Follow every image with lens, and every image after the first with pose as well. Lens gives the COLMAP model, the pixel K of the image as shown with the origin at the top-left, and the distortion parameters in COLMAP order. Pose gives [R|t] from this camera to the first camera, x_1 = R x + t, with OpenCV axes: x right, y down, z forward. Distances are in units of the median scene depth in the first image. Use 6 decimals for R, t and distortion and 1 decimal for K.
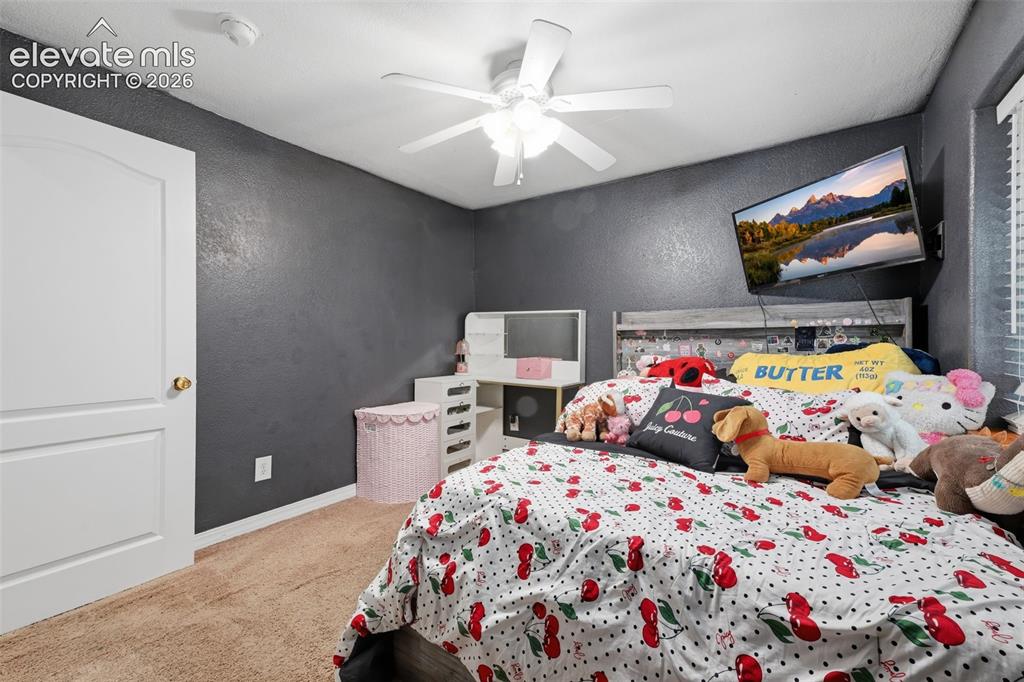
lens RADIAL K [[419.2, 0, 512.5], [0, 419.2, 339.9], [0, 0, 1]] dist [0.014170, 0.005097]
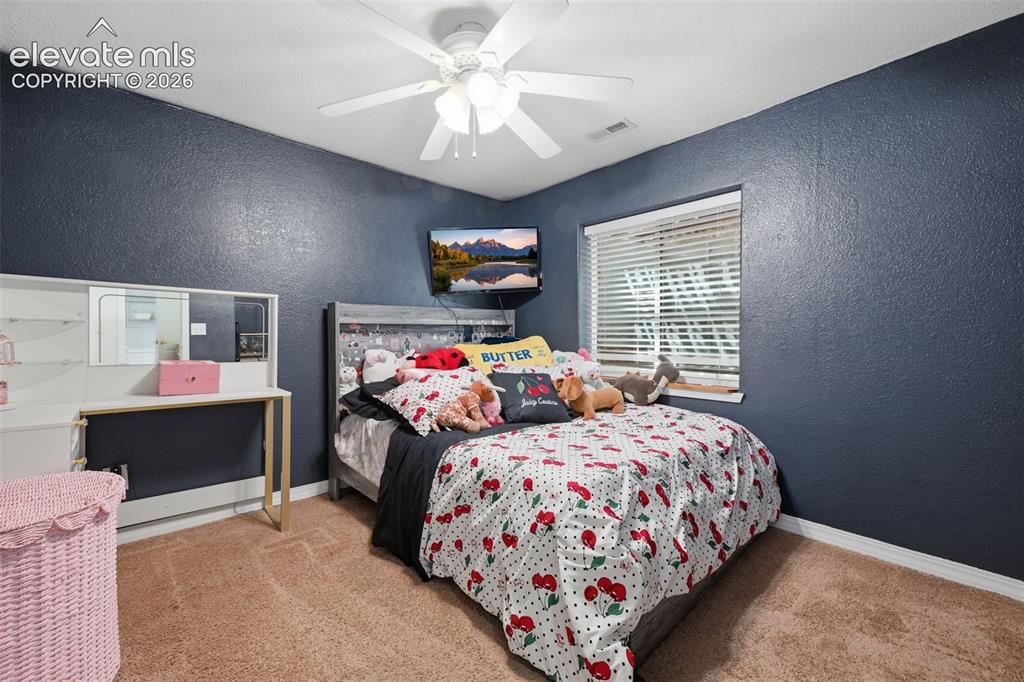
lens RADIAL K [[419.2, 0, 512.5], [0, 419.2, 339.9], [0, 0, 1]] dist [0.014170, 0.005097]
pose [[0.210340, 0.006011, 0.977610, -0.667907], [-0.011892, 0.999923, -0.003589, 0.015647], [-0.977556, -0.010871, 0.210395, 0.568004]]
